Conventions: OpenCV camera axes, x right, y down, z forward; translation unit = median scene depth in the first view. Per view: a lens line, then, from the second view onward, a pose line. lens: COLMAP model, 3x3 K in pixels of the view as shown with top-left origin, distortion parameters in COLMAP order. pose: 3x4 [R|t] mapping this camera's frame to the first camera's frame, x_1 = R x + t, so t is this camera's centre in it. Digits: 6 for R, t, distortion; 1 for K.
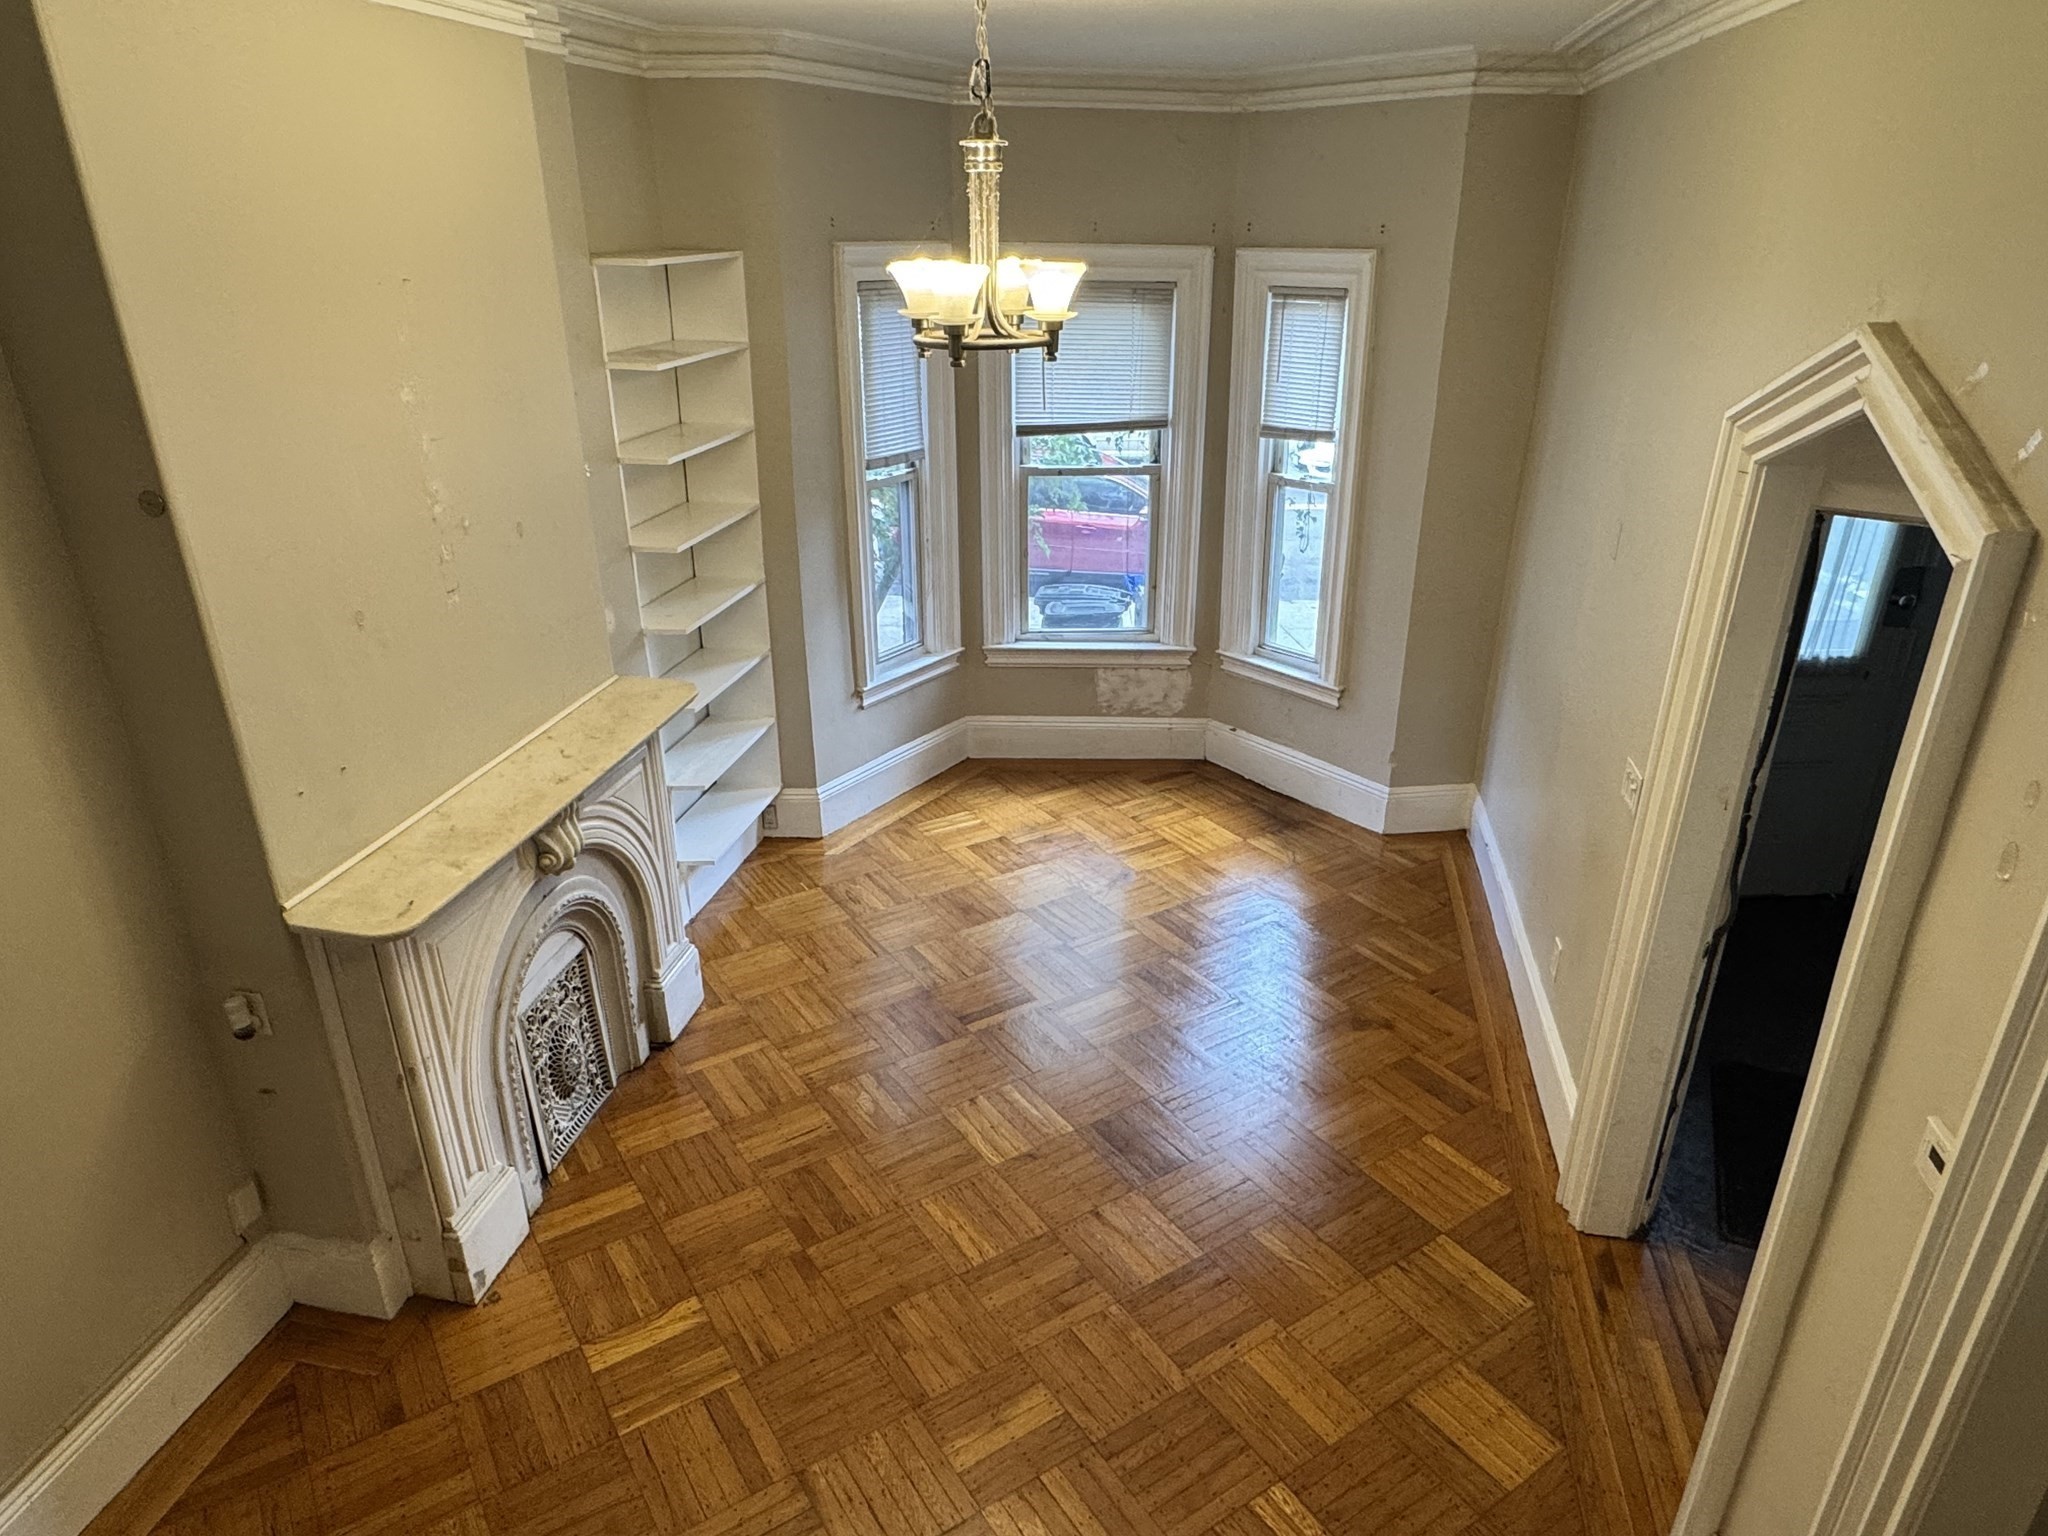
lens RADIAL K [[1275.3, 0, 1009.0], [0, 1275.3, 771.7], [0, 0, 1]] dist [0.000639, -0.001542]
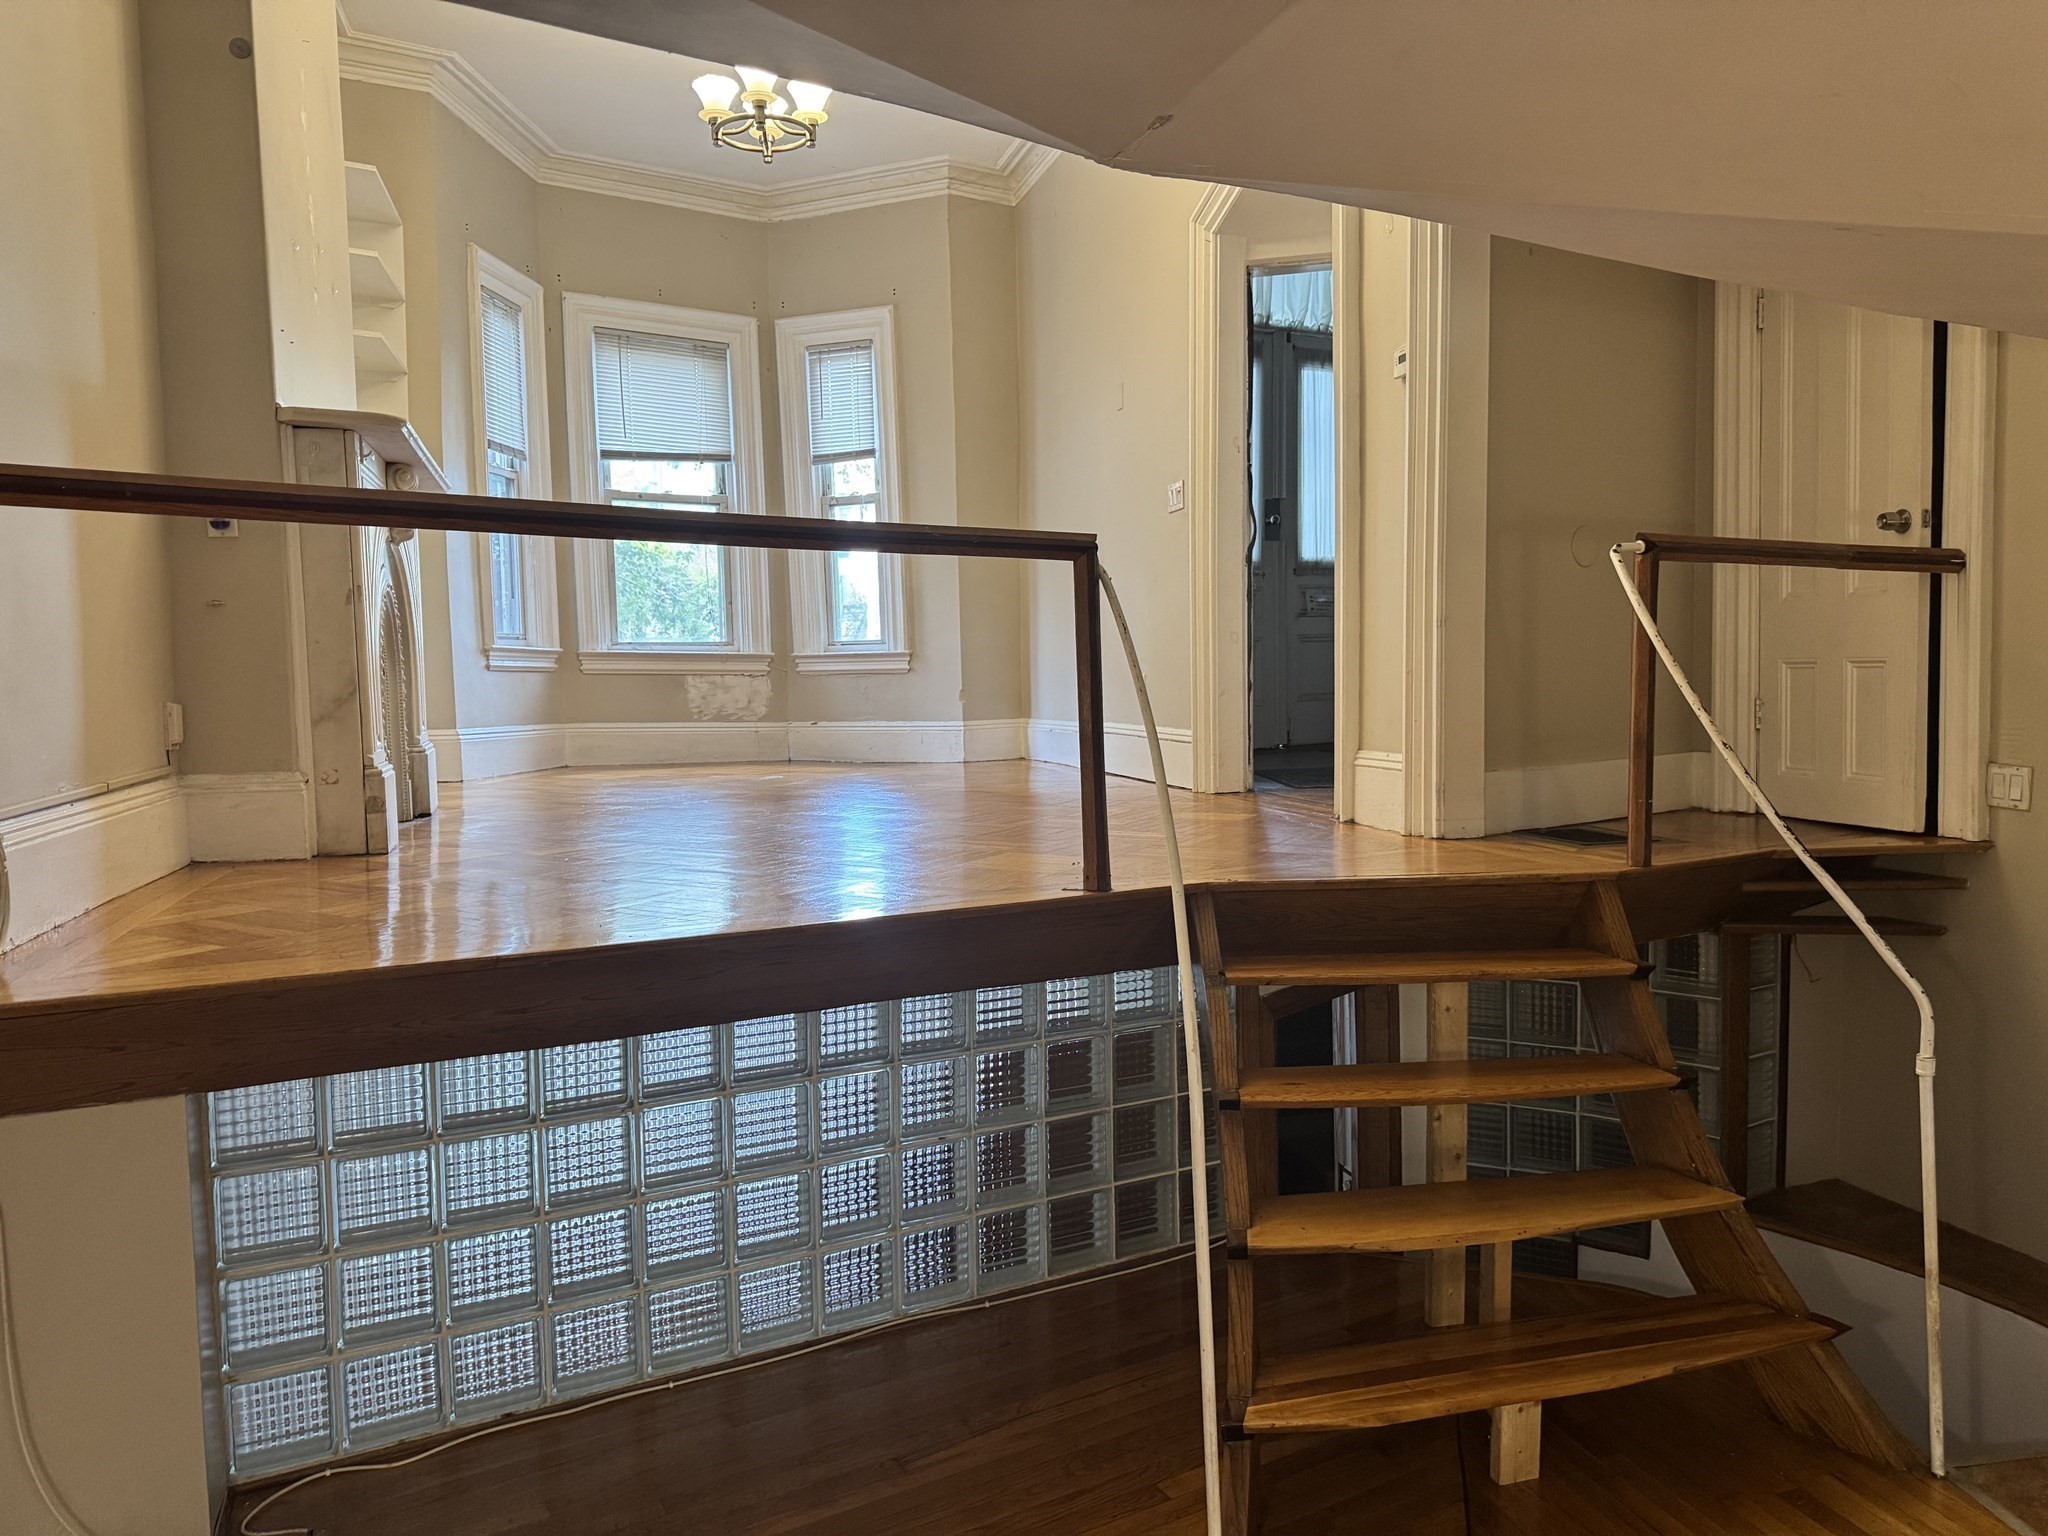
lens RADIAL K [[1445.8, 0, 1024.0], [0, 1445.8, 768.0], [0, 0, 1]] dist [0.068192, -0.091943]
pose [[0.879911, -0.043748, 0.473119, -0.307169], [0.203931, 0.934144, -0.292894, 0.477233], [-0.429148, 0.354205, 0.830886, -0.149437]]
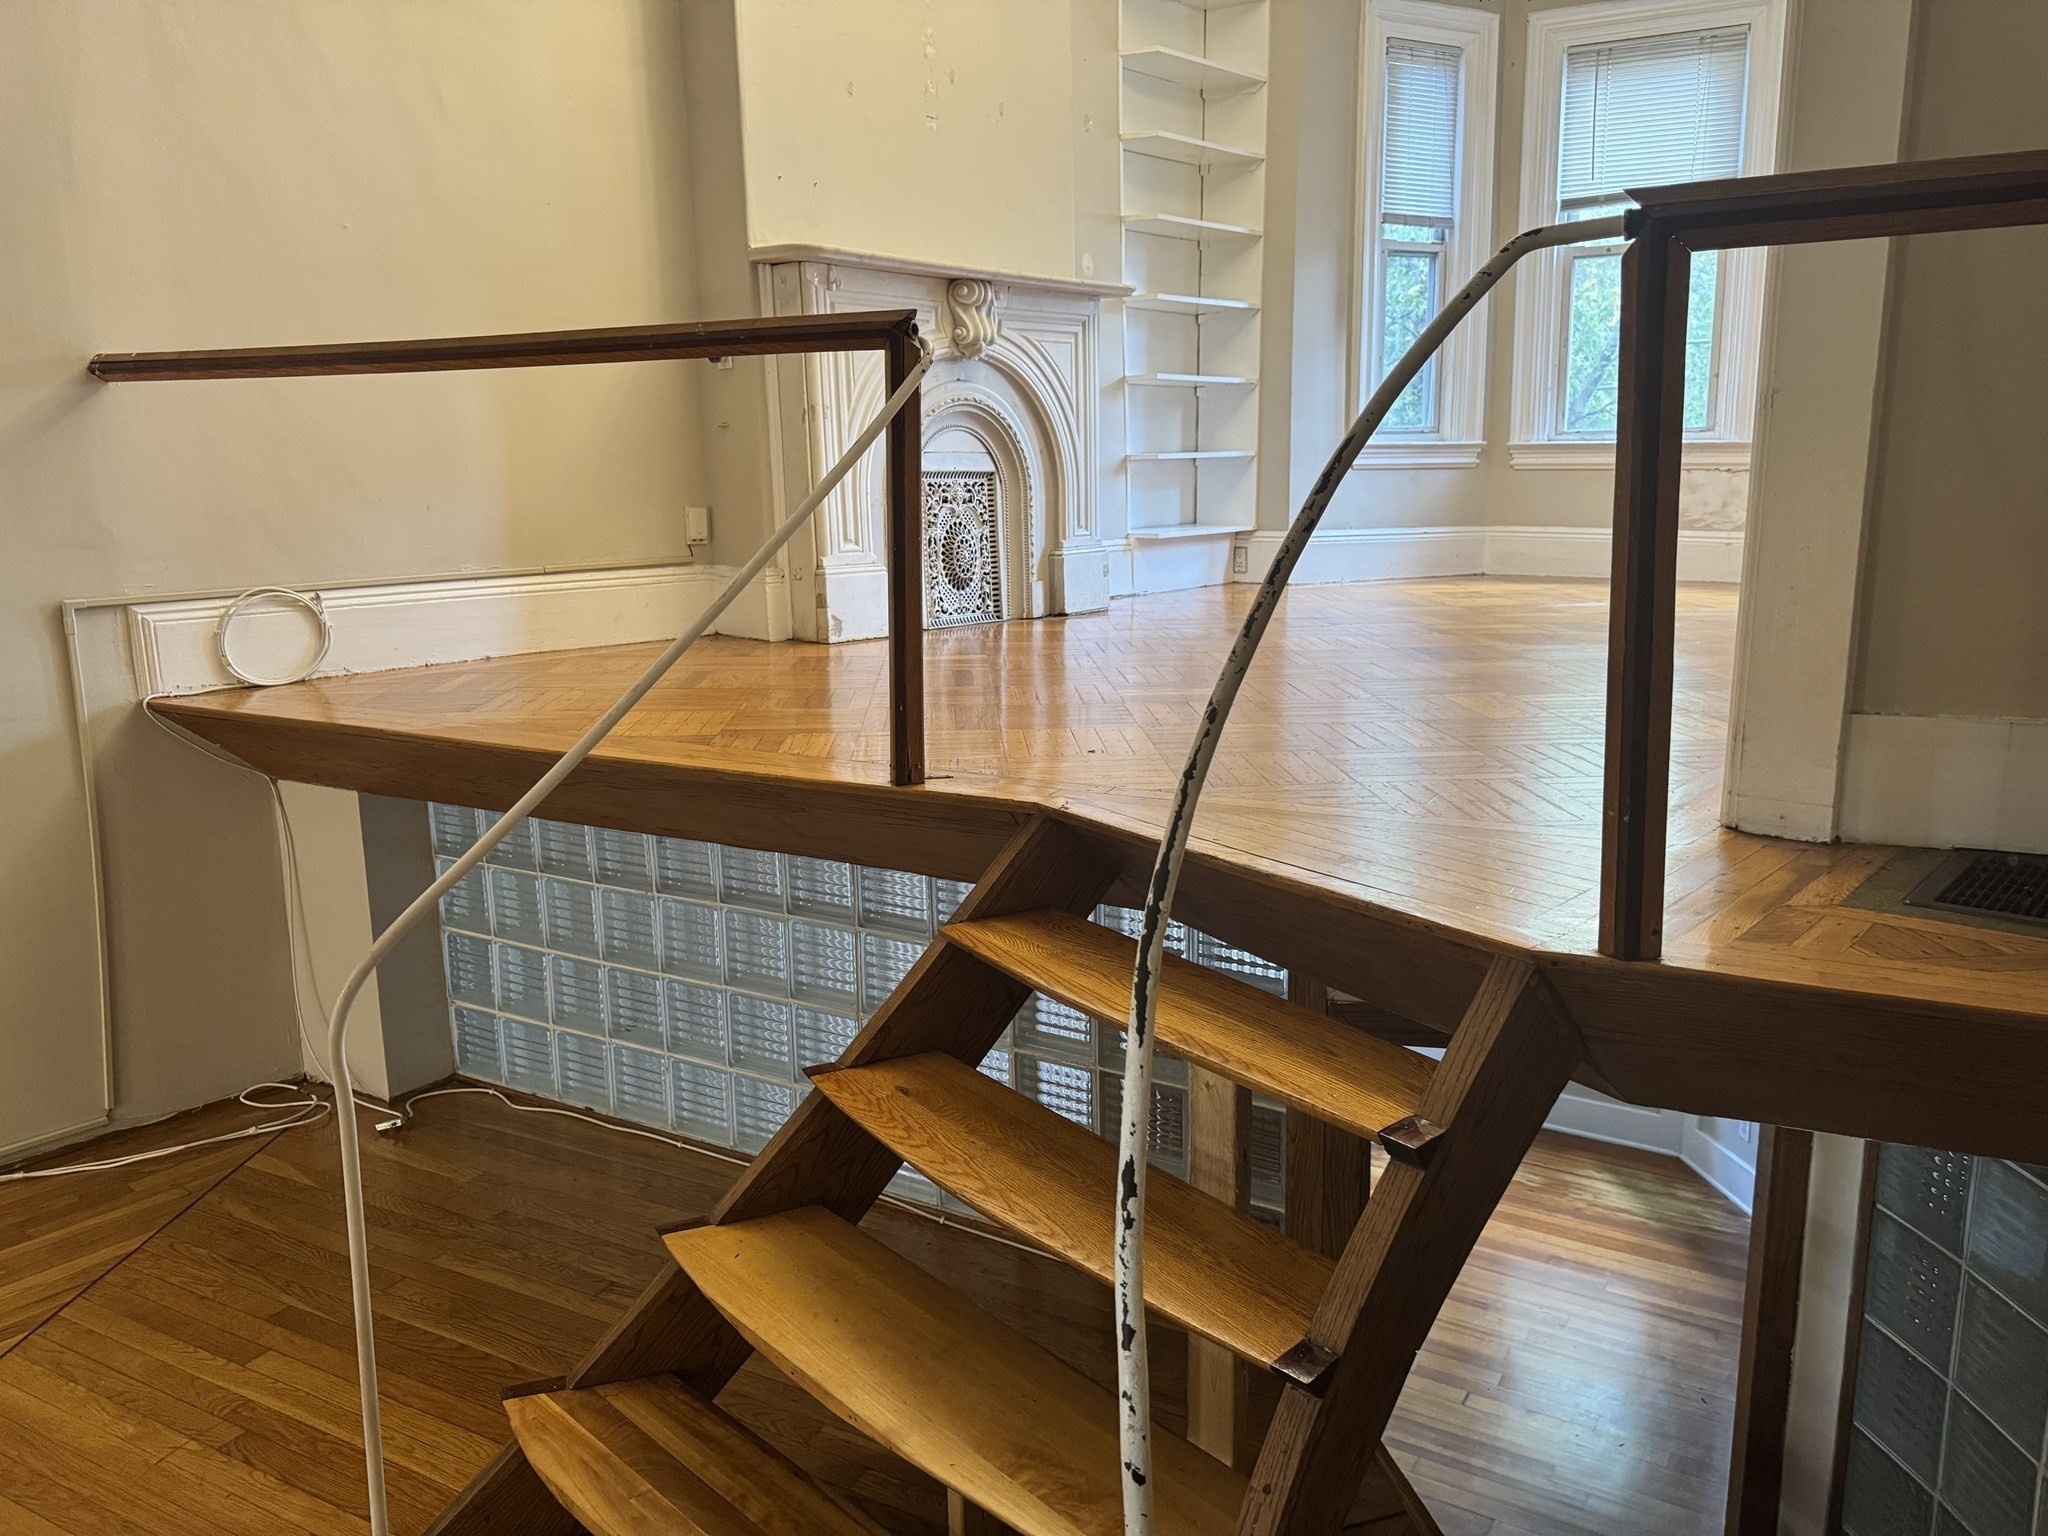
lens RADIAL K [[1434.2, 0, 1024.9], [0, 1434.2, 779.1], [0, 0, 1]] dist [0.131533, -0.203067]
pose [[0.862585, 0.093938, -0.497115, 0.260721], [-0.191817, 0.969970, -0.149546, 0.419732], [0.468138, 0.224351, 0.854701, -0.038413]]
